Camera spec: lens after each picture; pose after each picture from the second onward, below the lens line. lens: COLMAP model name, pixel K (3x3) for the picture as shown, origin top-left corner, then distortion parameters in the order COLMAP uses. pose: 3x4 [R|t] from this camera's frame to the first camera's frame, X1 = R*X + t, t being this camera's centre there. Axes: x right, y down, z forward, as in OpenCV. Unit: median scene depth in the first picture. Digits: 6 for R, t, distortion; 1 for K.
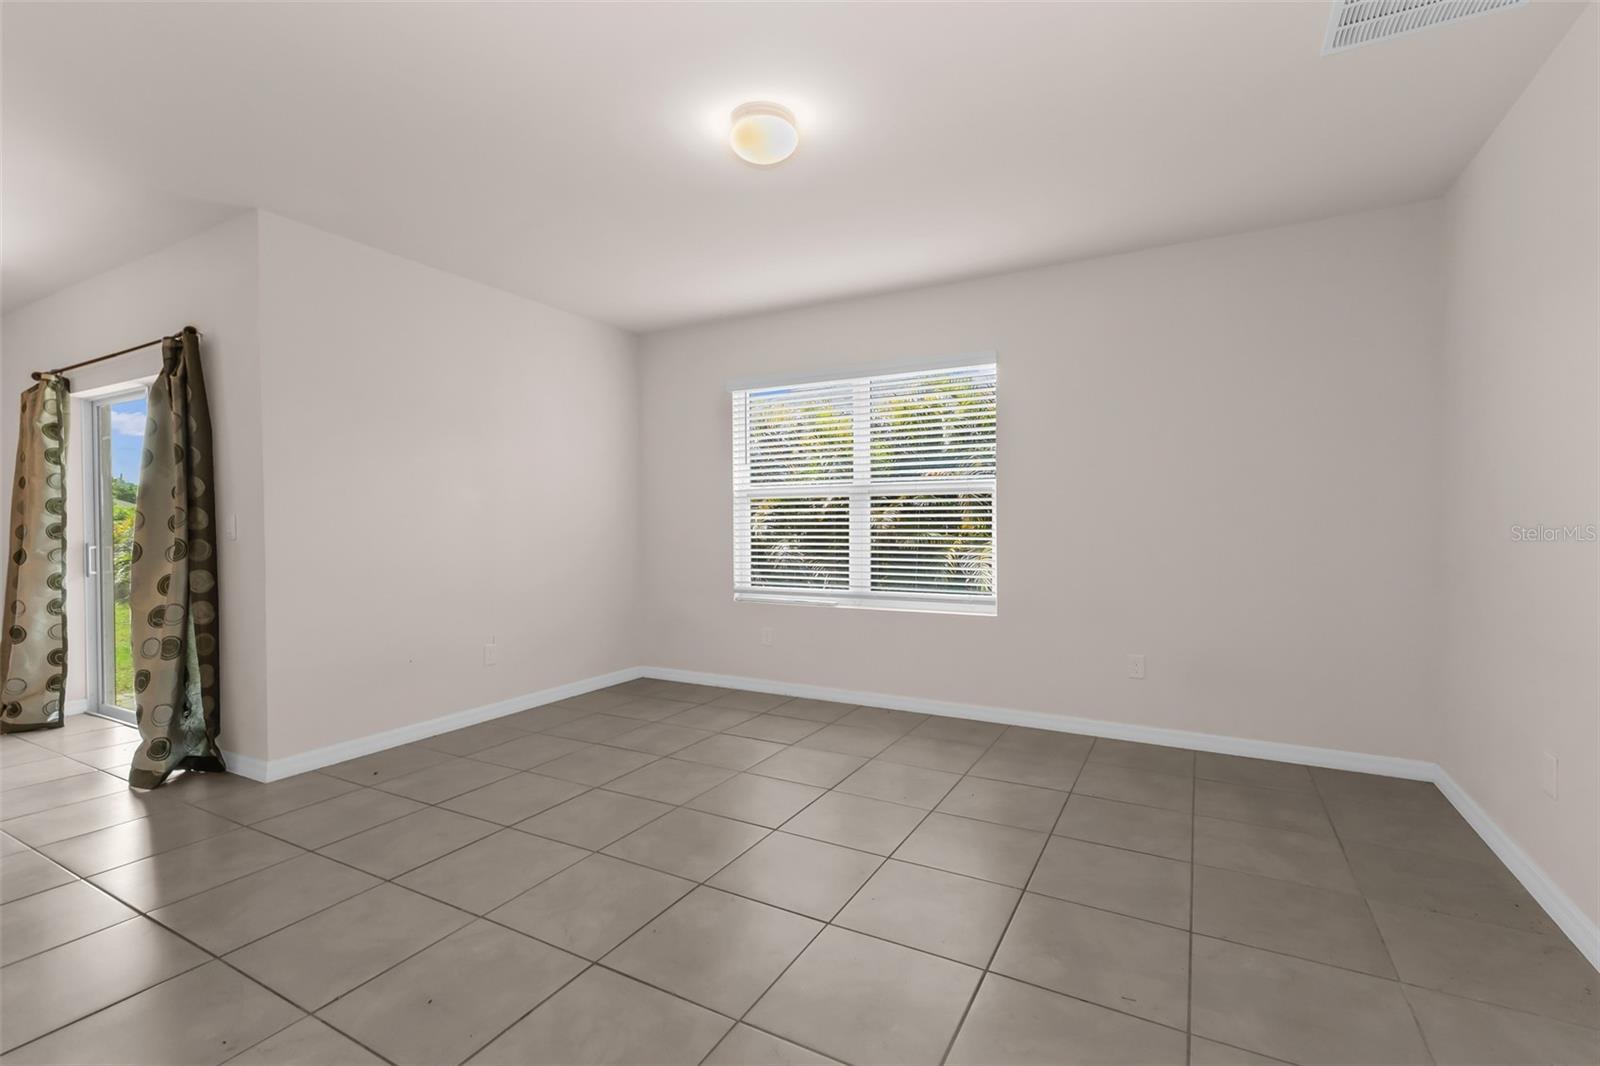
lens RADIAL K [[697.5, 0, 799.3], [0, 697.5, 530.5], [0, 0, 1]] dist [0.011181, -0.004371]
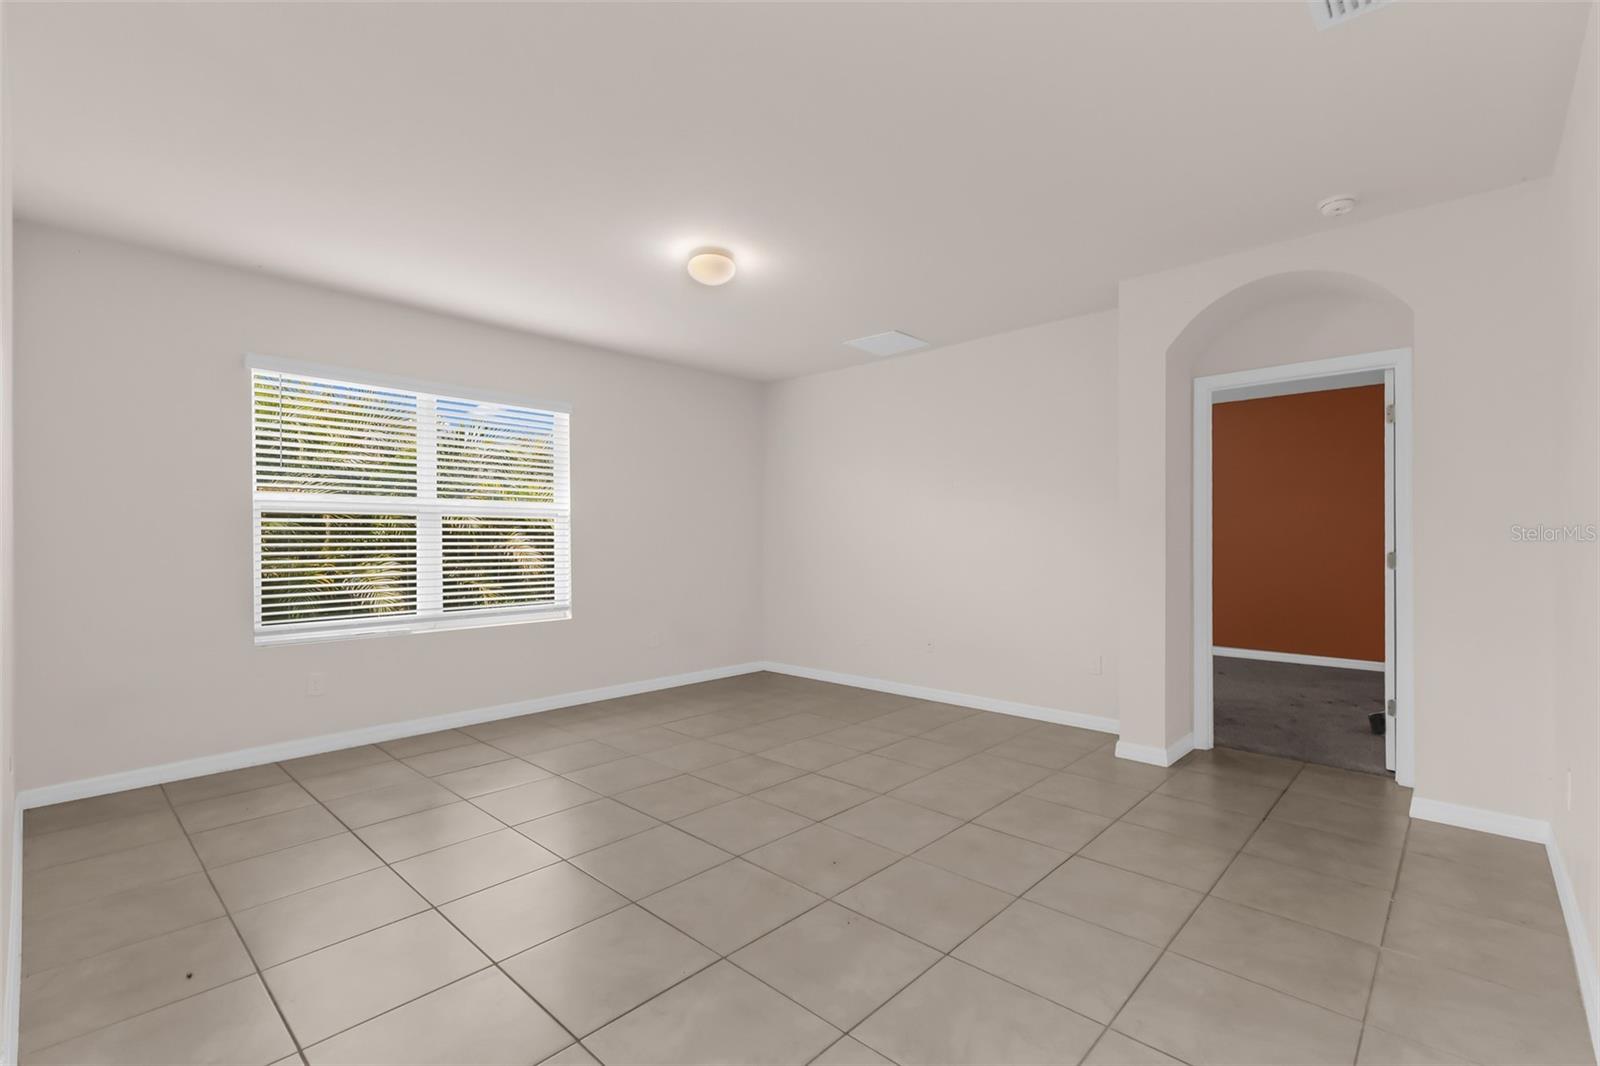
lens RADIAL K [[699.8, 0, 811.1], [0, 699.8, 538.7], [0, 0, 1]] dist [0.001572, -0.000014]
pose [[0.238367, 0.007605, 0.971145, -0.815807], [0.012081, 0.999869, -0.010795, -0.000696], [-0.971100, 0.014306, 0.238244, 0.286147]]
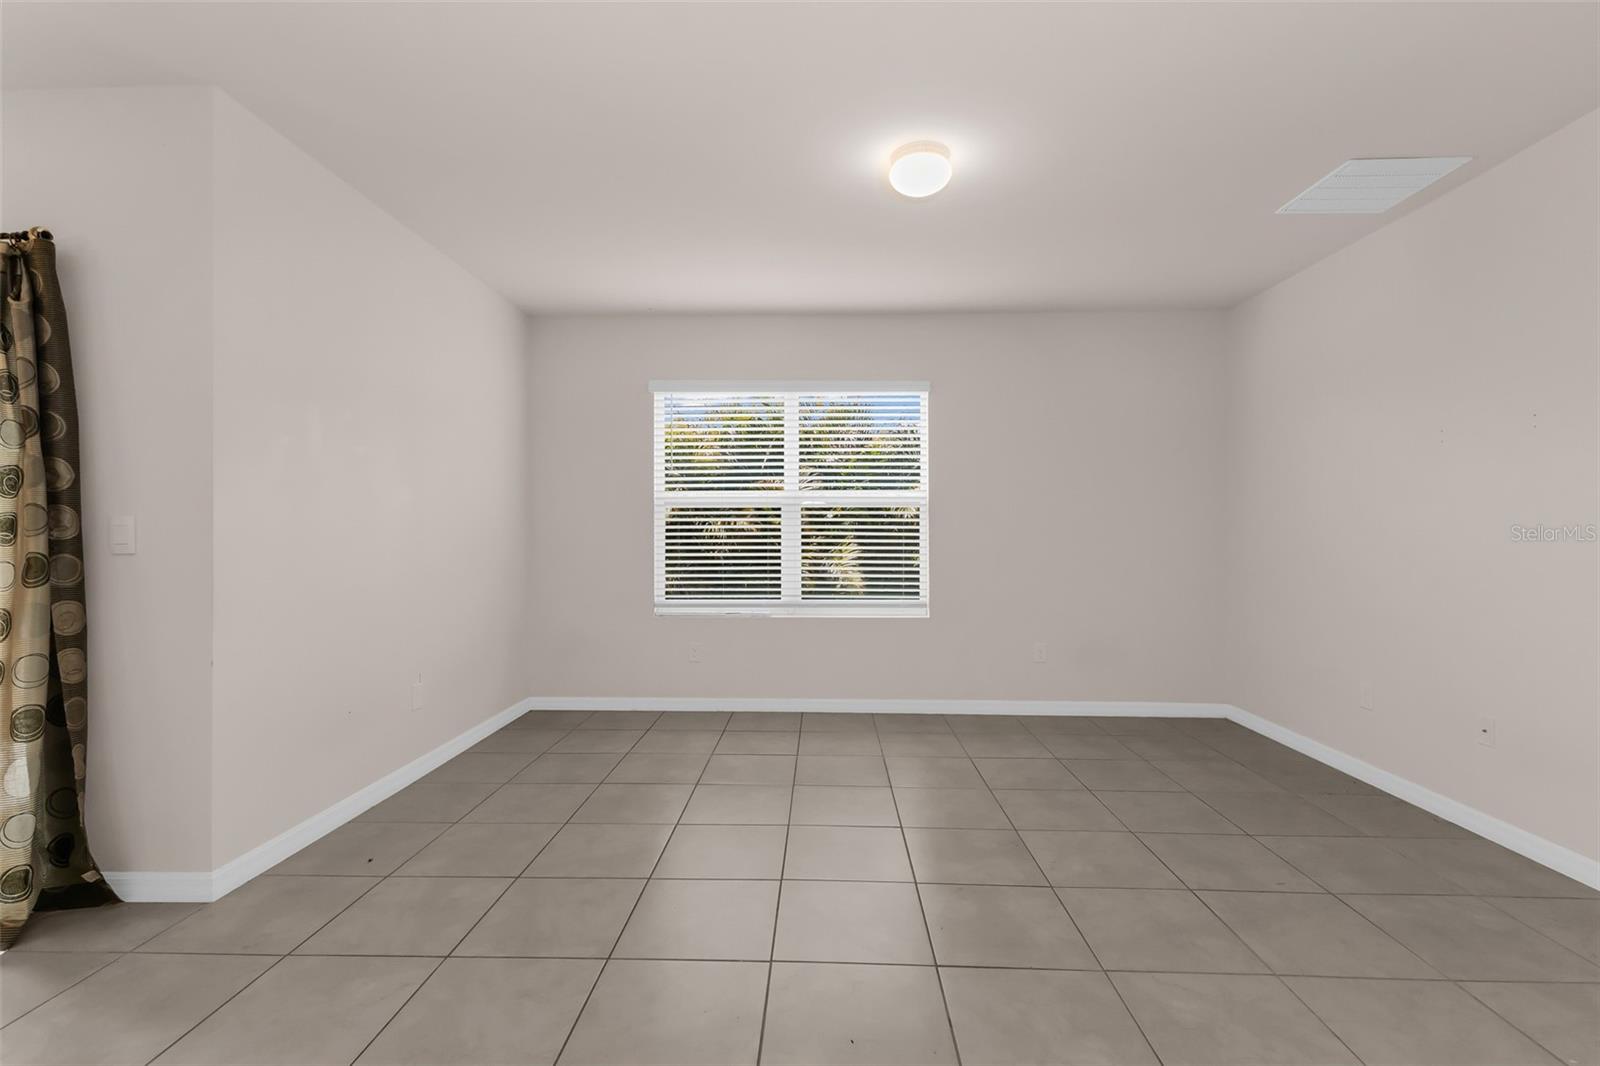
lens RADIAL K [[716.6, 0, 805.1], [0, 716.6, 529.2], [0, 0, 1]] dist [0.007877, -0.000445]
pose [[0.890478, 0.009051, 0.454936, -0.419035], [-0.002214, 0.999877, -0.015557, -0.001100], [-0.455020, 0.012846, 0.890388, 0.065002]]
